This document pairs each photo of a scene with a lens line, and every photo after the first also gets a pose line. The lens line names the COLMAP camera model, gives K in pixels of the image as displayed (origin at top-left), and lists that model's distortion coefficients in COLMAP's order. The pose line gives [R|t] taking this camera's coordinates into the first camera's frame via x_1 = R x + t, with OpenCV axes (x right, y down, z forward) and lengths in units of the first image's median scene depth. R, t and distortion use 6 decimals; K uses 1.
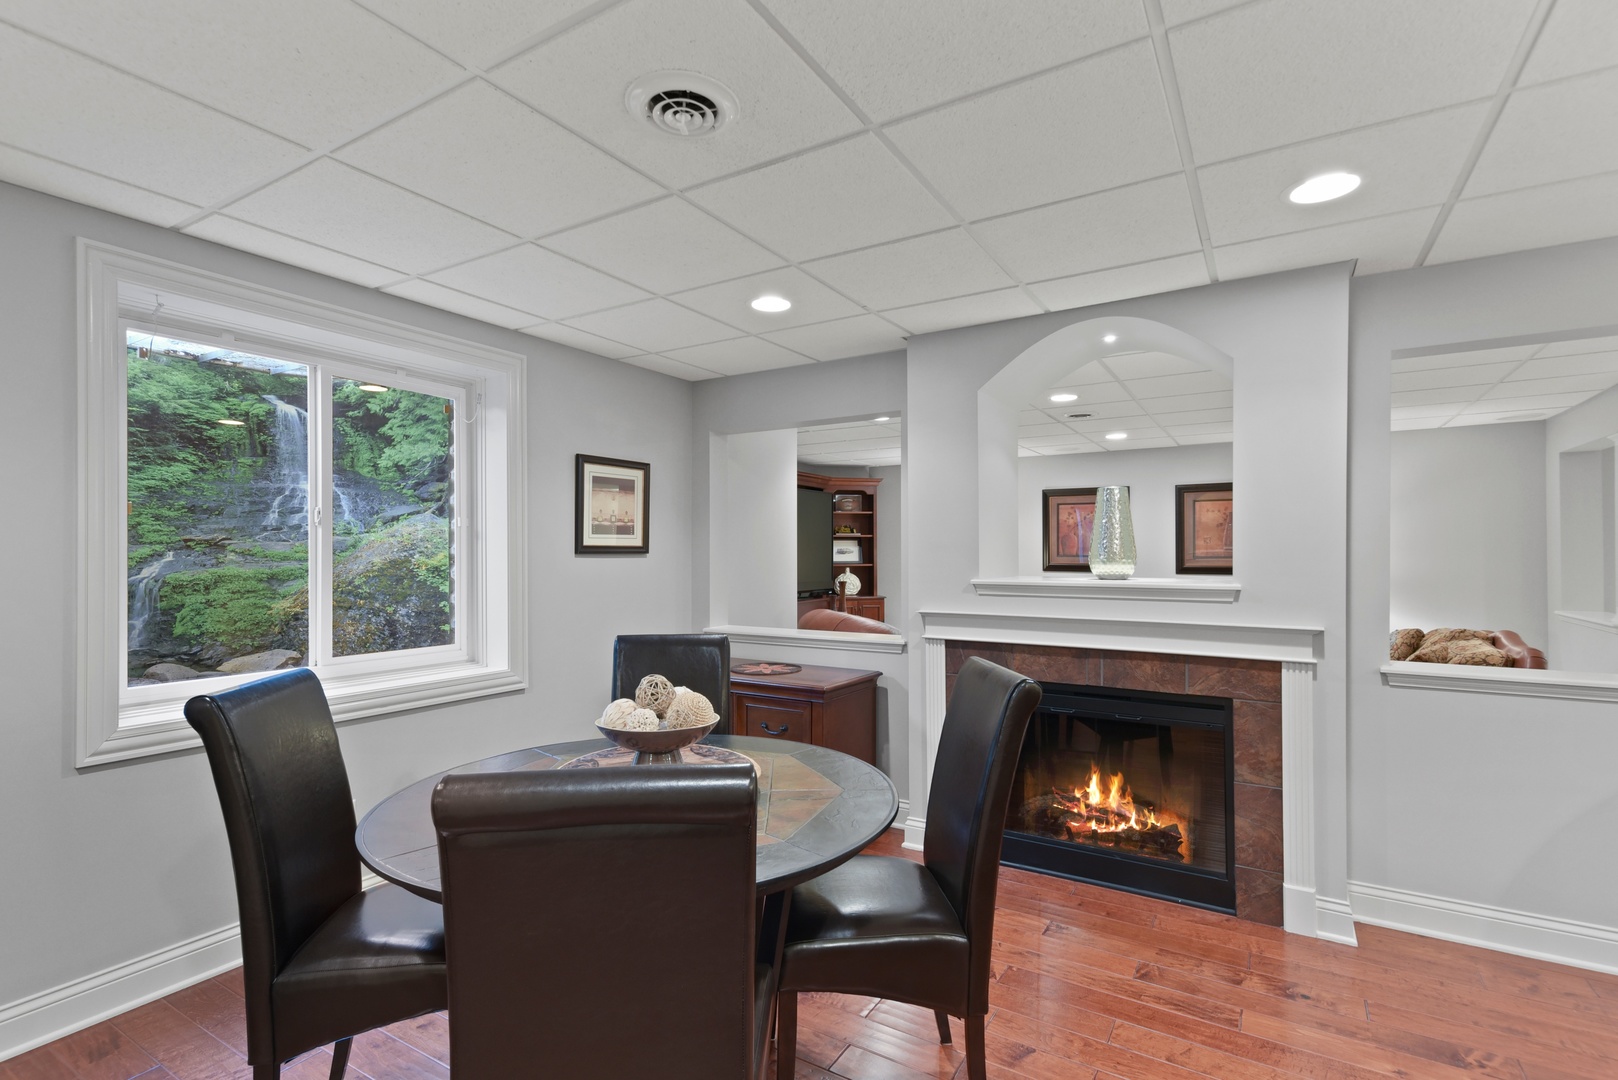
lens RADIAL K [[766.8, 0, 809.1], [0, 766.8, 548.9], [0, 0, 1]] dist [0.001458, 0.000084]
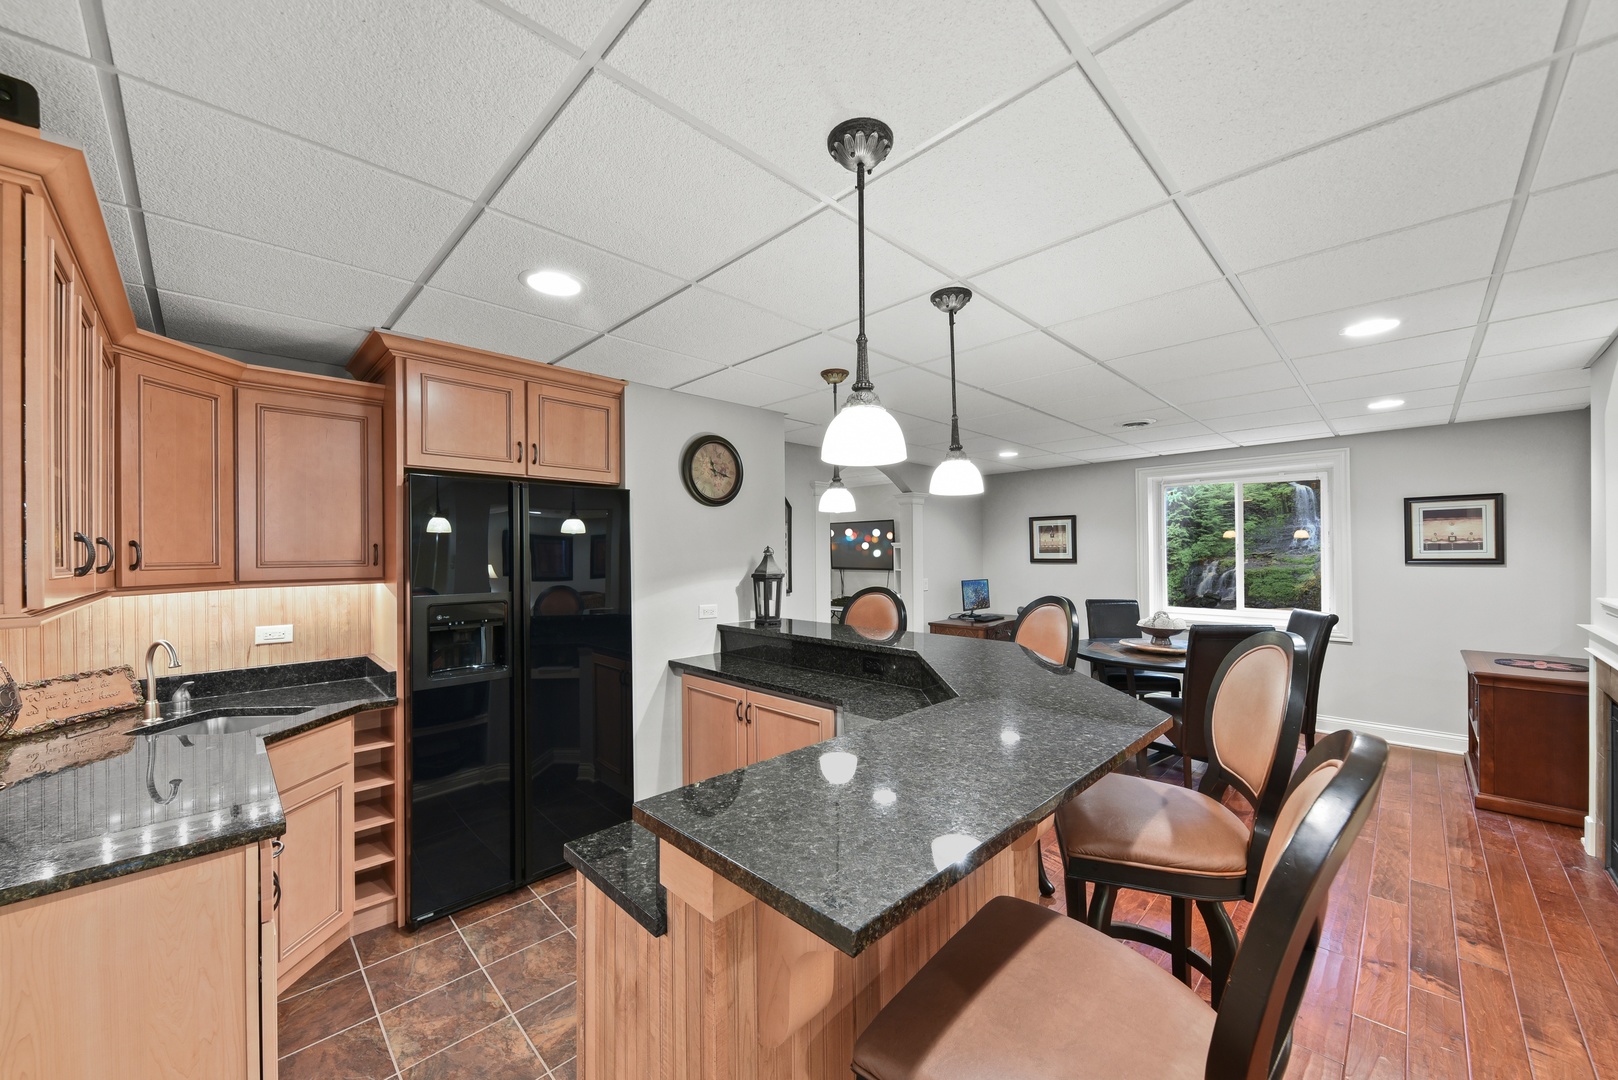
lens RADIAL K [[613.4, 0, 801.7], [0, 613.4, 550.1], [0, 0, 1]] dist [-0.000978, -0.000012]
pose [[-0.247700, -0.000164, -0.968837, 1.184109], [0.016970, 0.999846, -0.004508, -0.035916], [0.968688, -0.017557, -0.247659, 0.140403]]
